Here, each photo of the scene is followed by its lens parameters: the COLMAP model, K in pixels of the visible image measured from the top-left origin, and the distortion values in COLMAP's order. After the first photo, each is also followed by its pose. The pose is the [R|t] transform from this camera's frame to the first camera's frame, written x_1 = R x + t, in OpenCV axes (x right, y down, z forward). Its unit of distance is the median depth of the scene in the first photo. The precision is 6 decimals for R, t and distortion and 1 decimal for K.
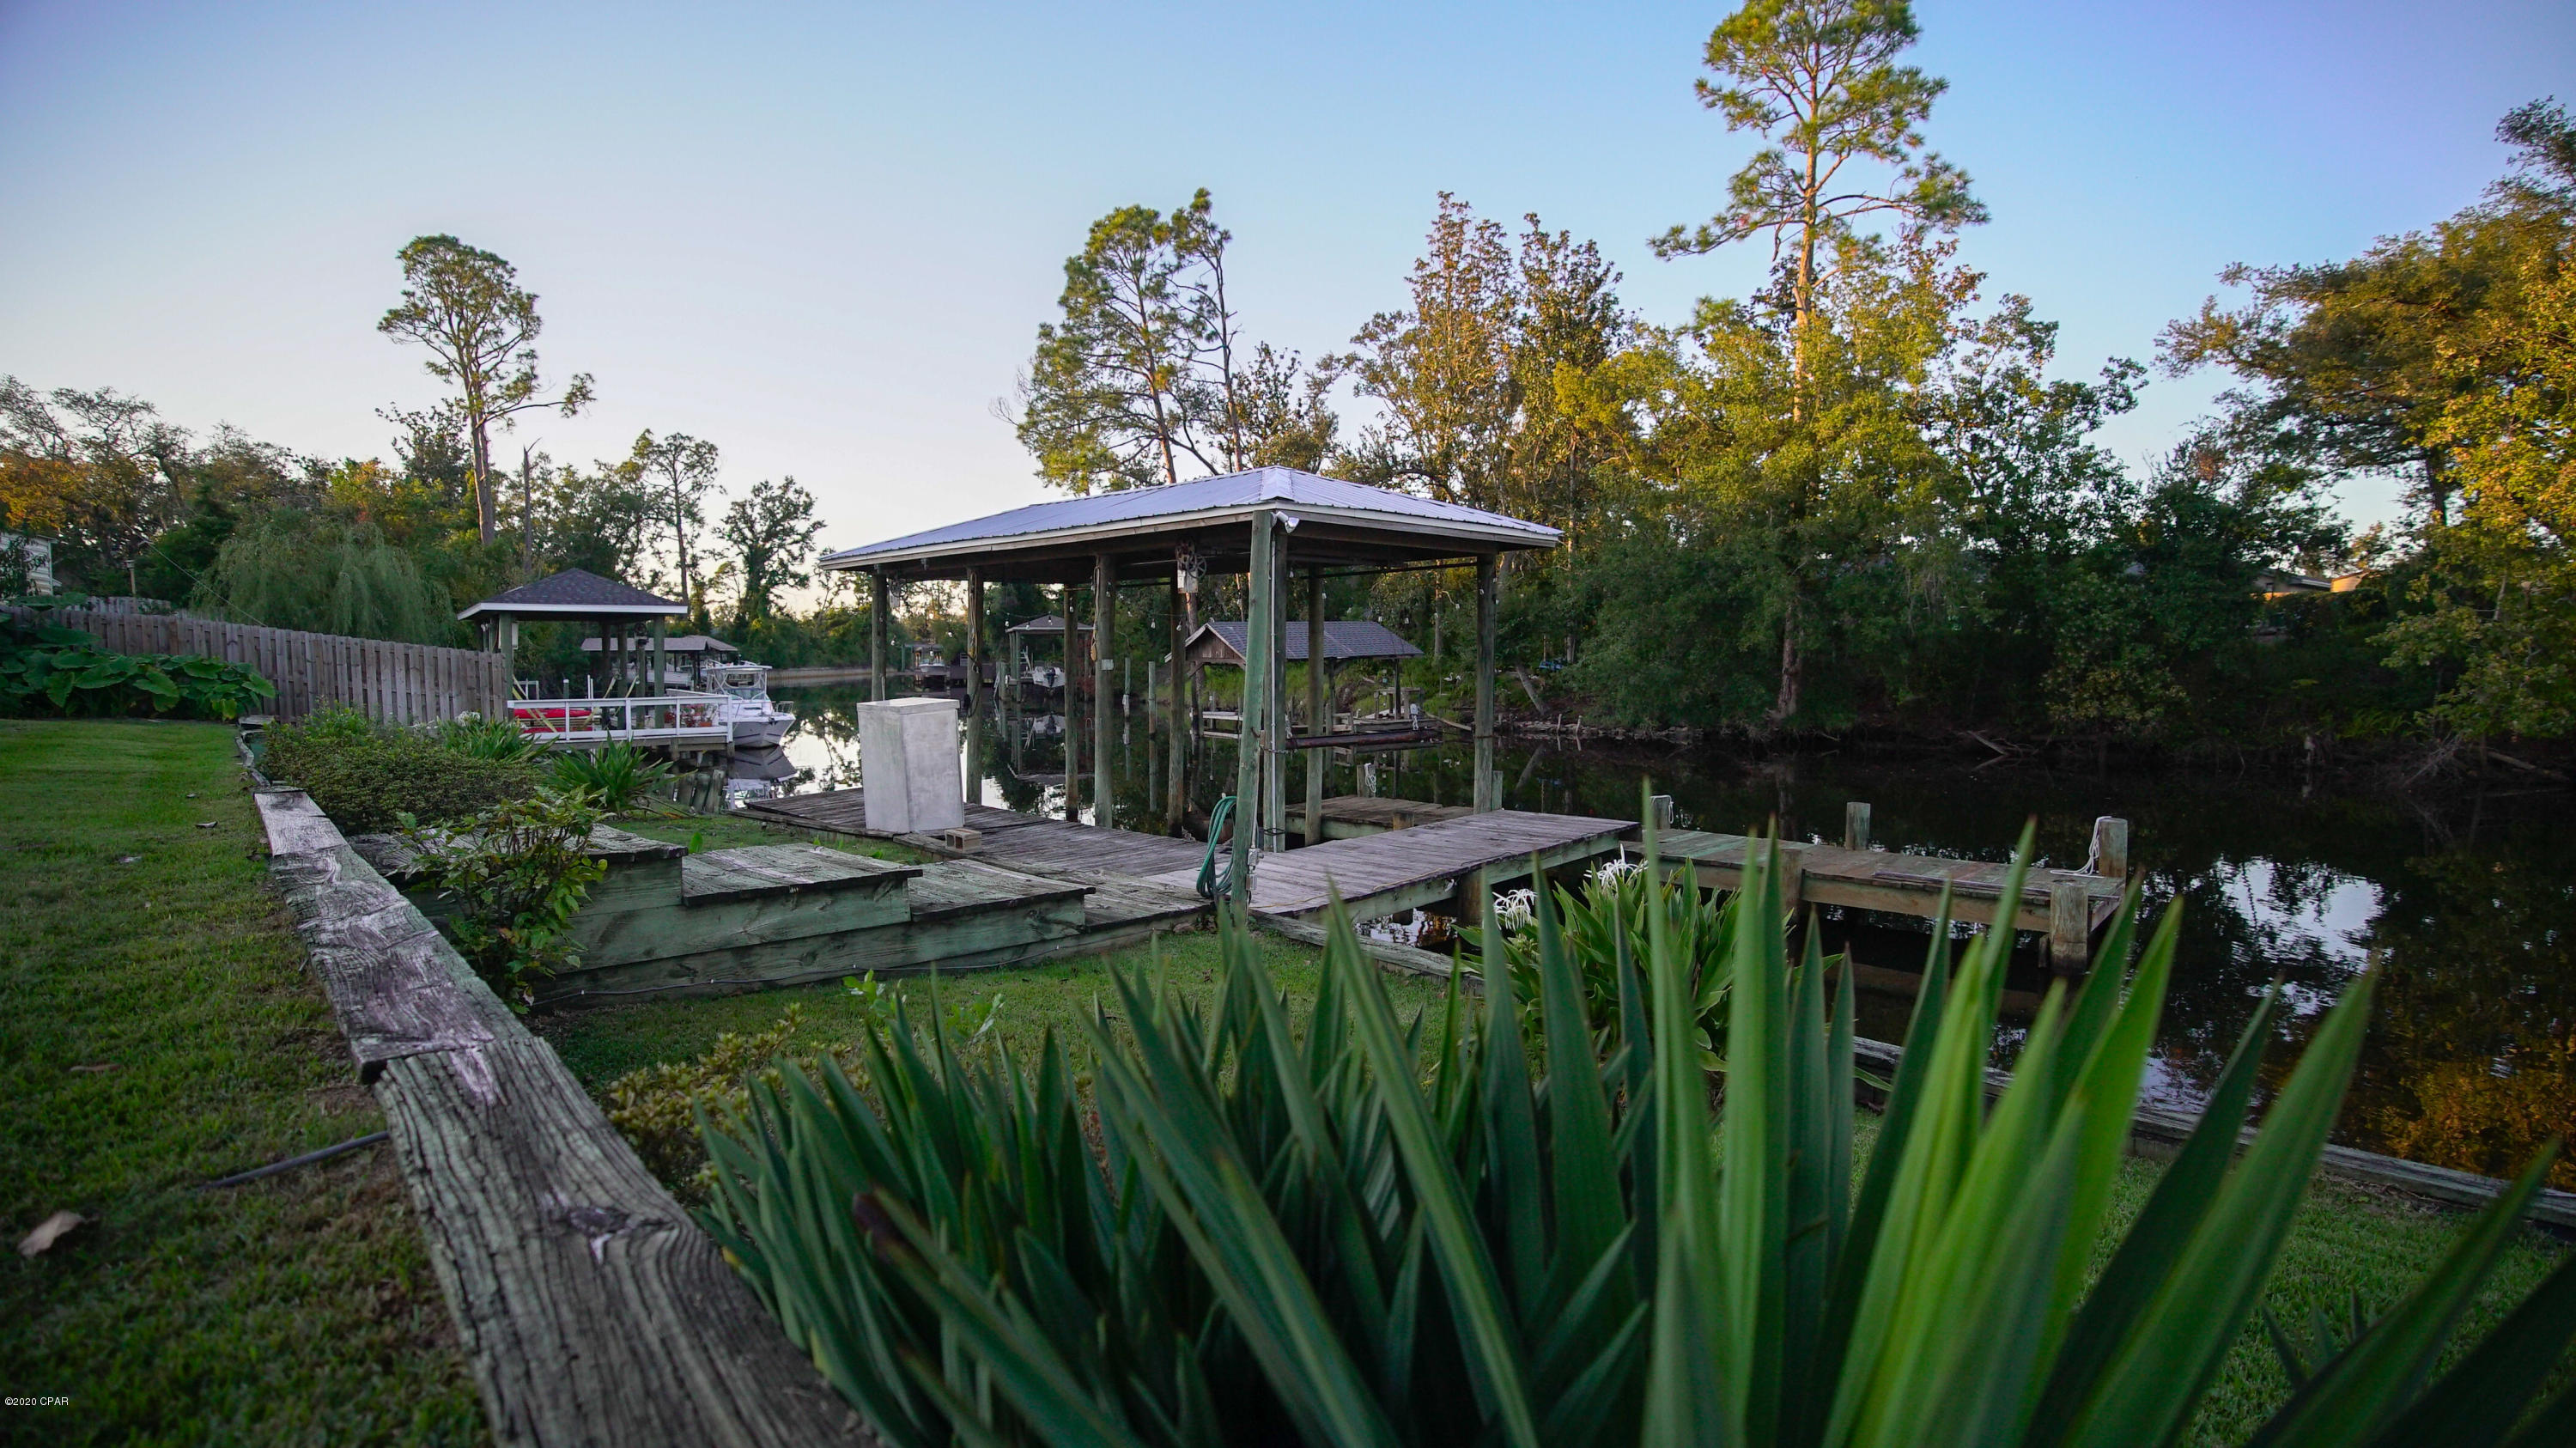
lens RADIAL K [[1194.9, 0, 1296.3], [0, 1194.9, 731.5], [0, 0, 1]] dist [-0.072804, 0.029885]
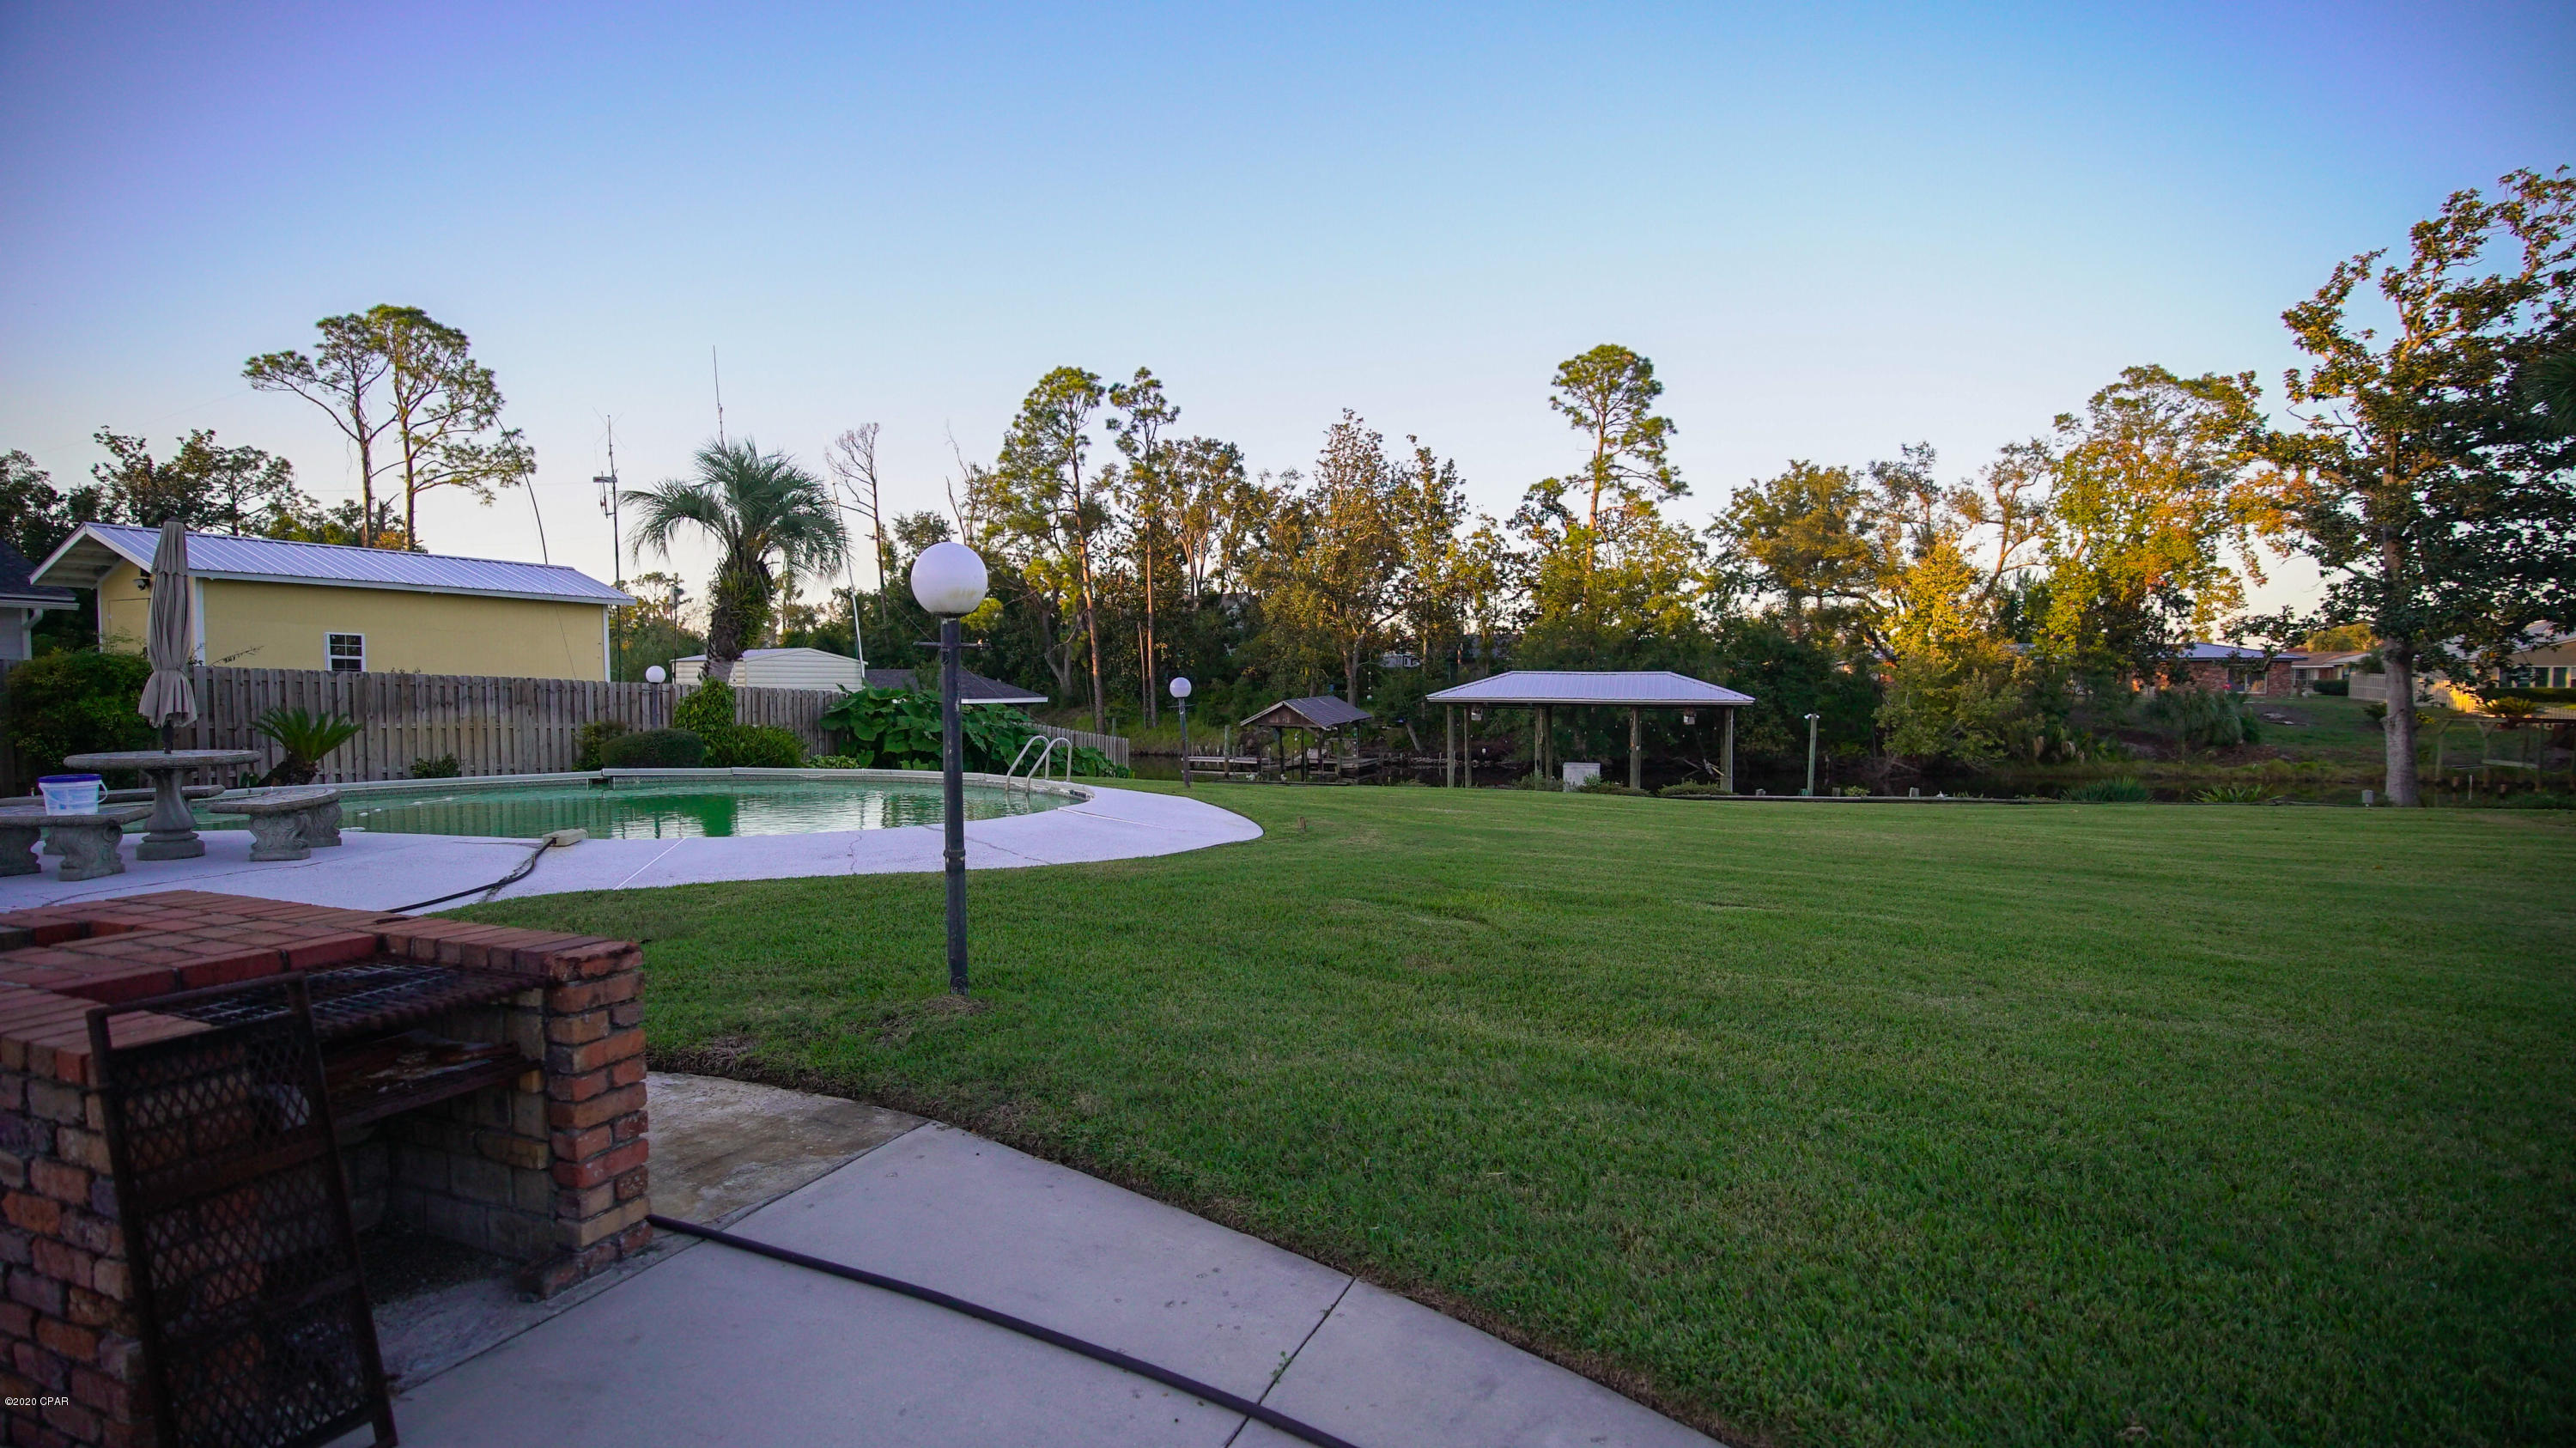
lens RADIAL K [[1194.9, 0, 1296.3], [0, 1194.9, 731.5], [0, 0, 1]] dist [-0.072804, 0.029885]
pose [[0.888296, -0.018389, 0.458903, -0.646867], [0.028017, 0.999507, -0.014180, -0.024165], [-0.458416, 0.025453, 0.888373, -0.319625]]
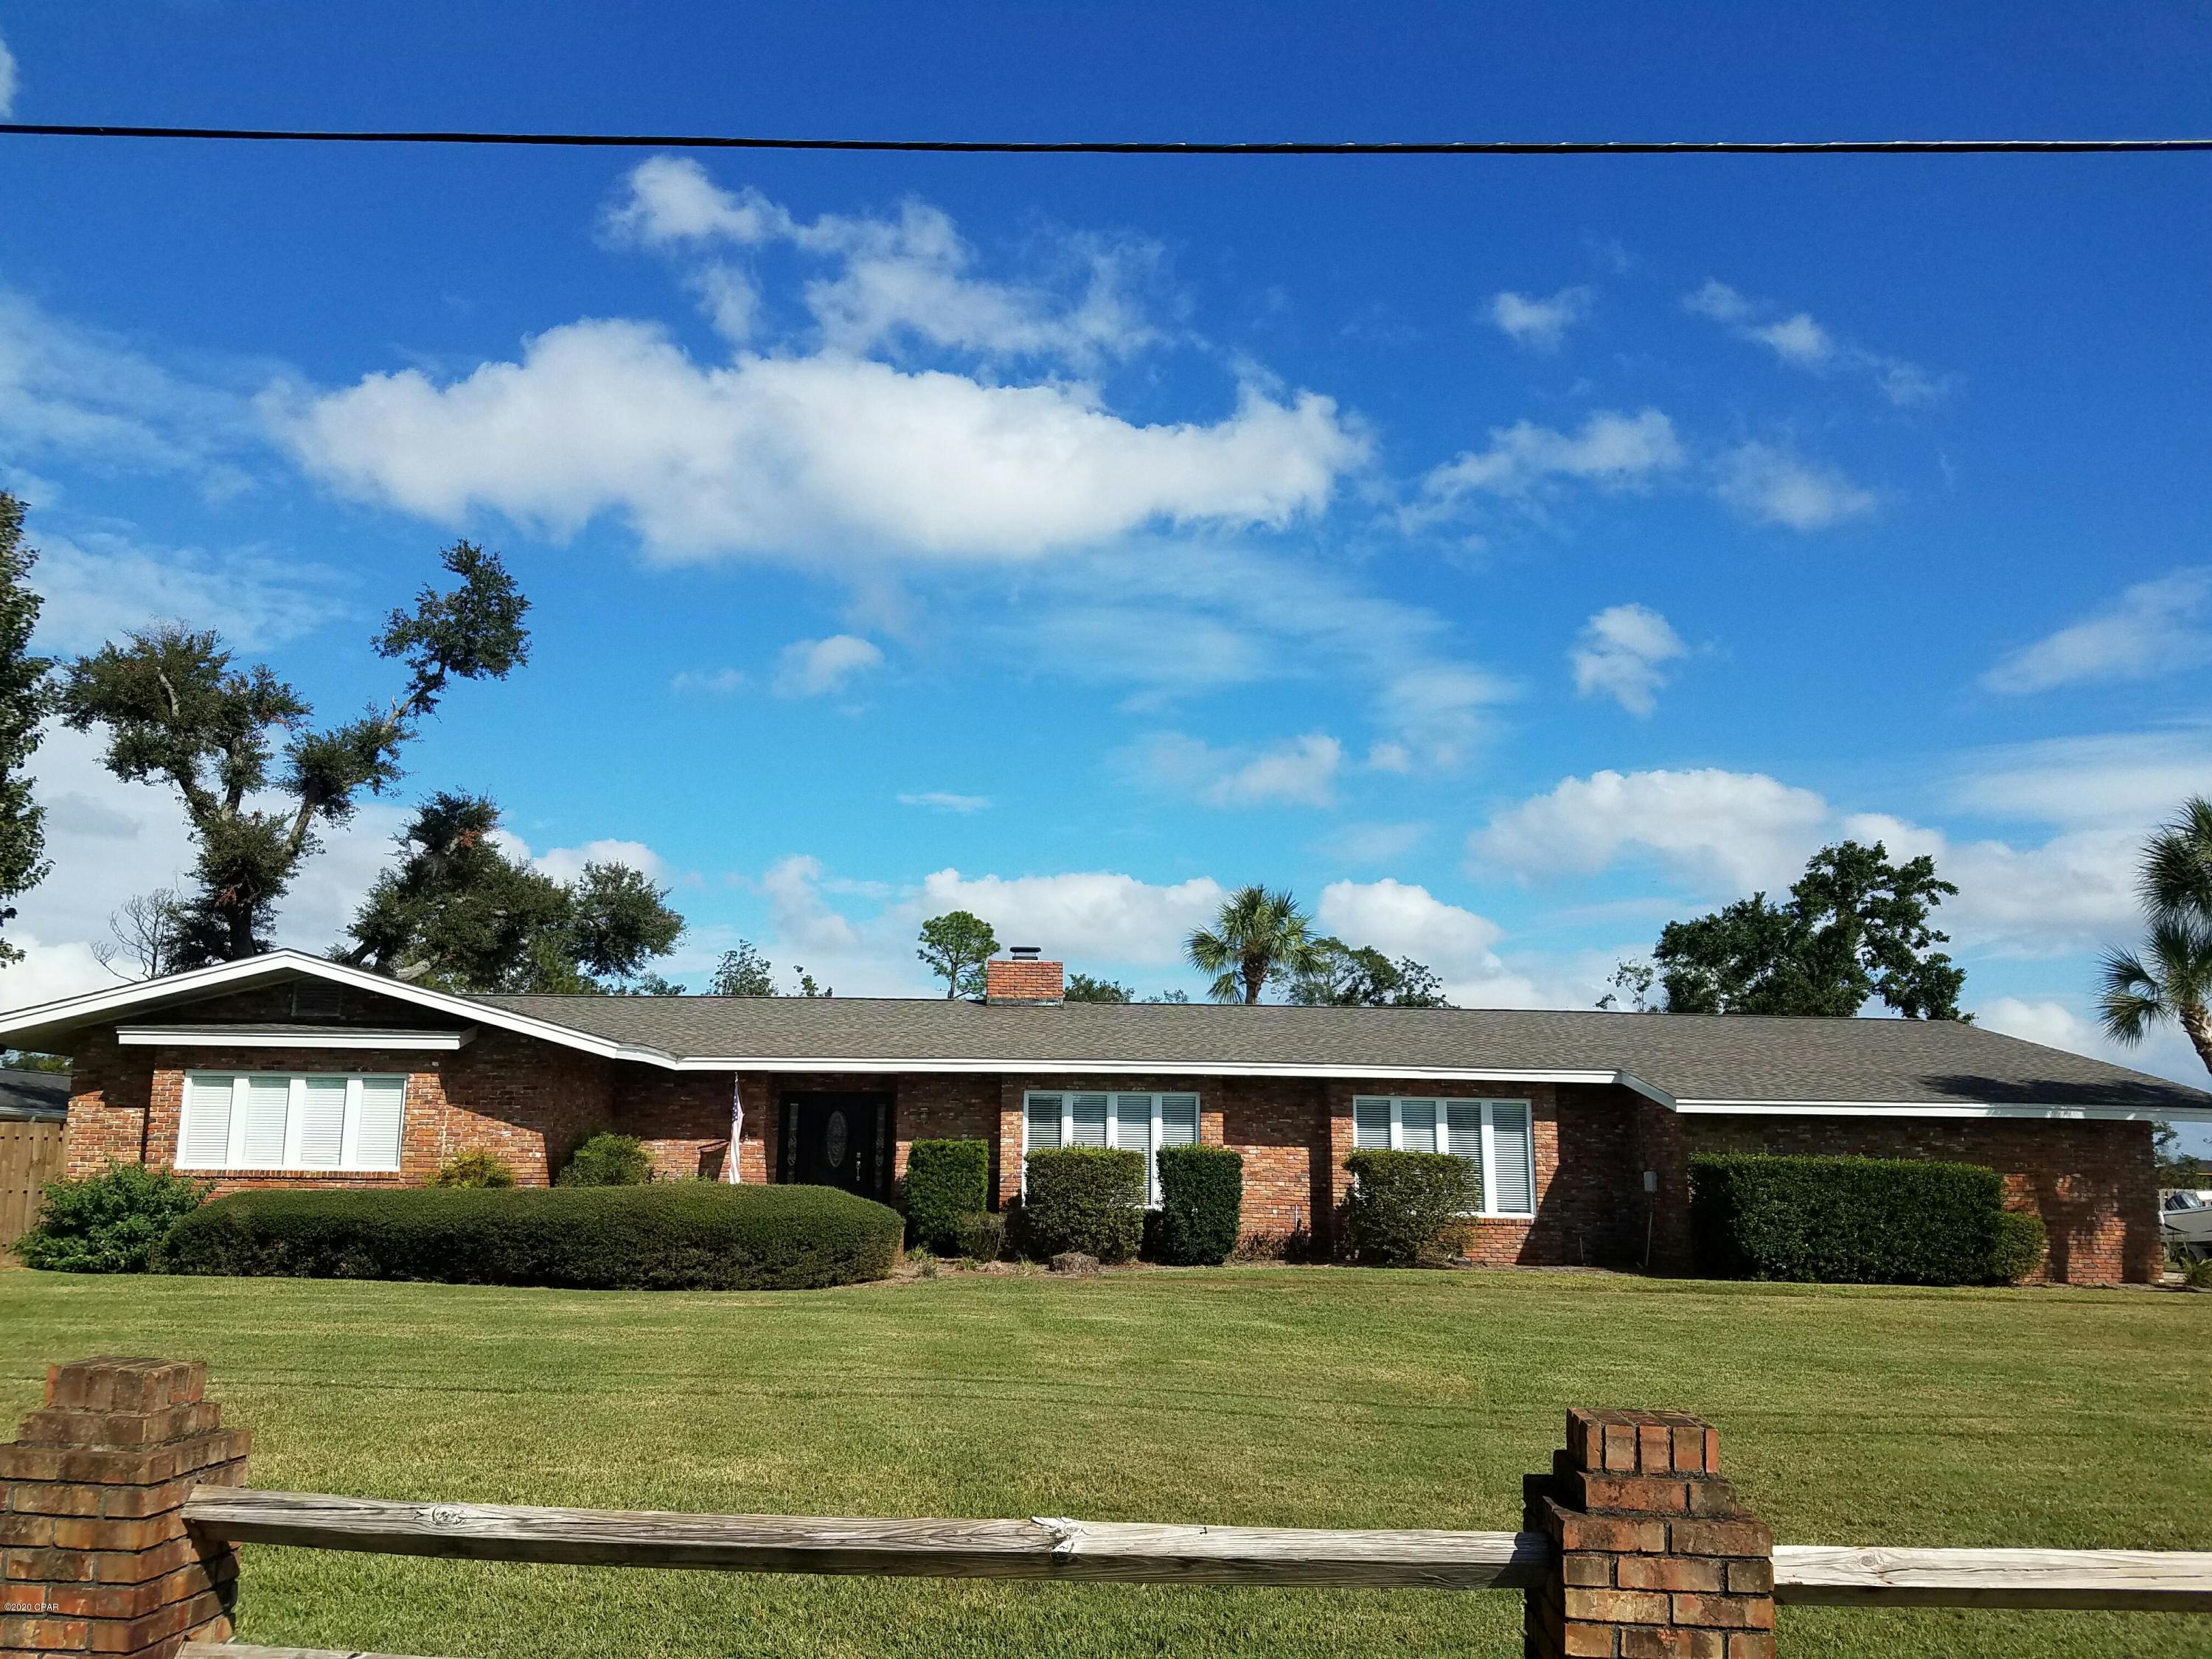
lens RADIAL K [[1683.1, 0, 1070.4], [0, 1683.1, 906.9], [0, 0, 1]] dist [0.203253, -0.335748]
pose [[0.621885, 0.128216, 0.772541, -1.589356], [0.041035, 0.979815, -0.195650, 0.020411], [-0.782033, 0.153373, 0.604071, -0.977722]]
